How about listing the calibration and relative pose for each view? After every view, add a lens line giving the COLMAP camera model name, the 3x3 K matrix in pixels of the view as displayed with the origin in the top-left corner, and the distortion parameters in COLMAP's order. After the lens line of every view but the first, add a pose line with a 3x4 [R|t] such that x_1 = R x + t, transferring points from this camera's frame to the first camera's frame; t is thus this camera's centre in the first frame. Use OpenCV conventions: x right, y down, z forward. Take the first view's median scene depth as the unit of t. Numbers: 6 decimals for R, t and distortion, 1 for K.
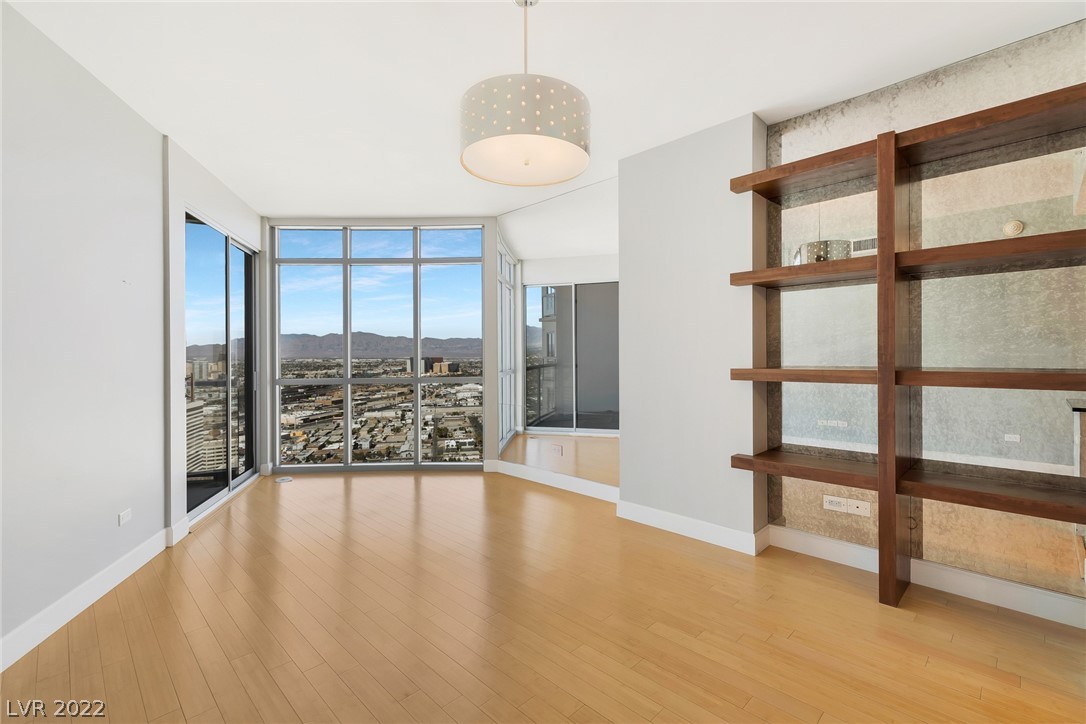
lens RADIAL K [[489.4, 0, 549.9], [0, 489.4, 353.7], [0, 0, 1]] dist [0.003633, -0.000010]
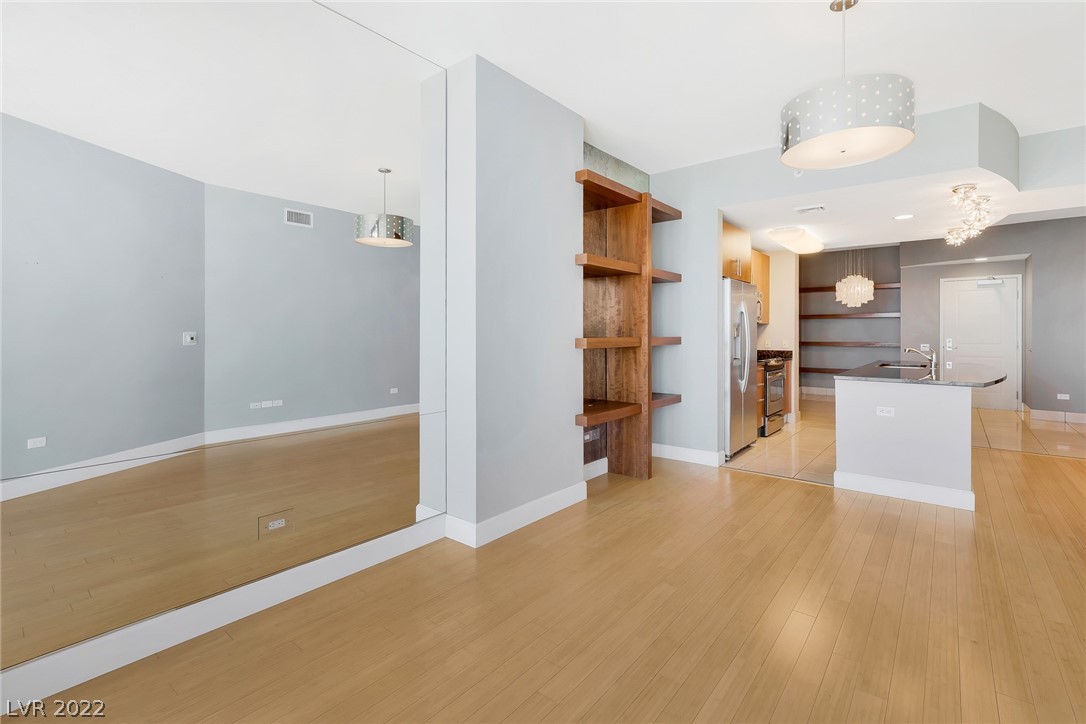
lens RADIAL K [[494.9, 0, 550.2], [0, 494.9, 335.0], [0, 0, 1]] dist [-0.002398, -0.000016]
pose [[-0.105078, 0.005251, 0.994450, -0.428850], [-0.000112, 0.999986, -0.005292, 0.016900], [-0.994464, -0.000668, -0.105075, 0.689872]]
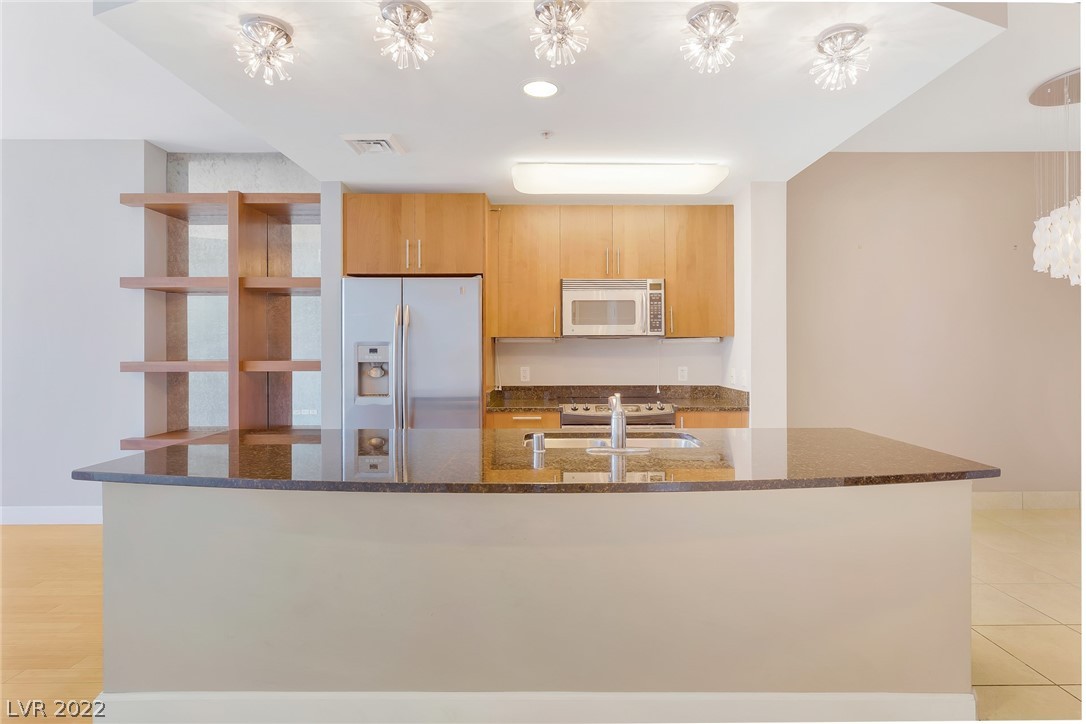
lens RADIAL K [[555.0, 0, 553.9], [0, 555.0, 348.3], [0, 0, 1]] dist [-0.001250, -0.000014]
pose [[0.700625, 0.007397, 0.713491, 0.091788], [-0.004540, 0.999972, -0.005909, 0.001479], [-0.713515, 0.000901, 0.700639, -0.346494]]
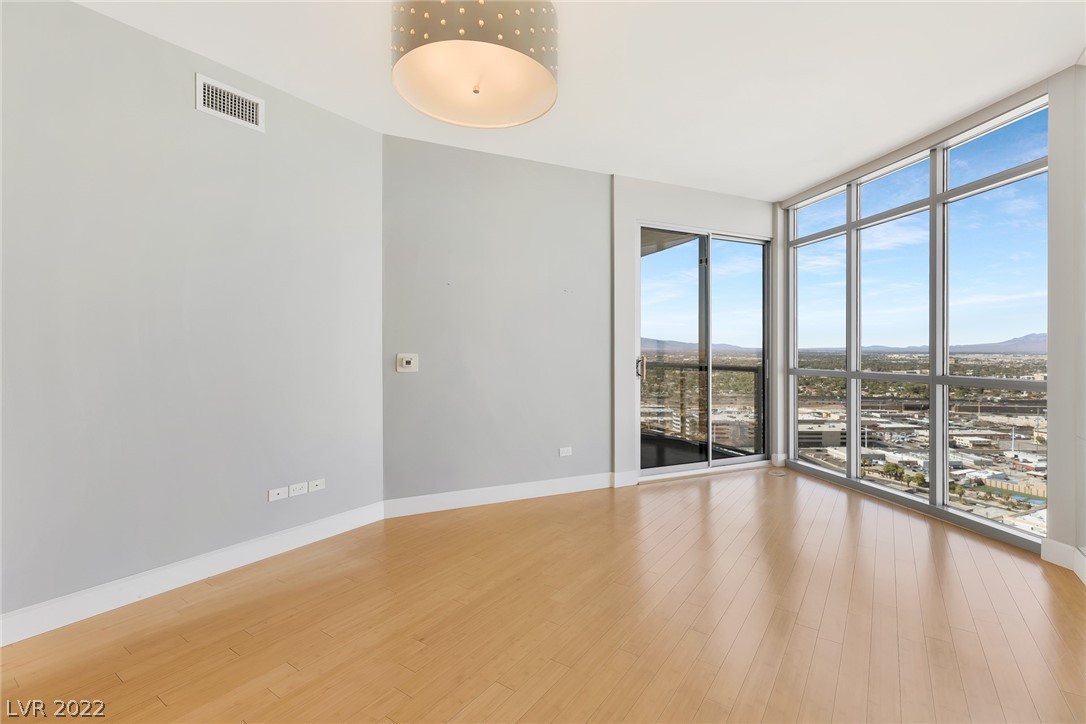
lens RADIAL K [[479.8, 0, 547.6], [0, 479.8, 351.1], [0, 0, 1]] dist [-0.002410, -0.000151]
pose [[0.167161, 0.009321, -0.985886, 0.284500], [-0.001218, 0.999957, 0.009247, 0.010602], [0.985929, -0.000345, 0.167165, 0.379243]]
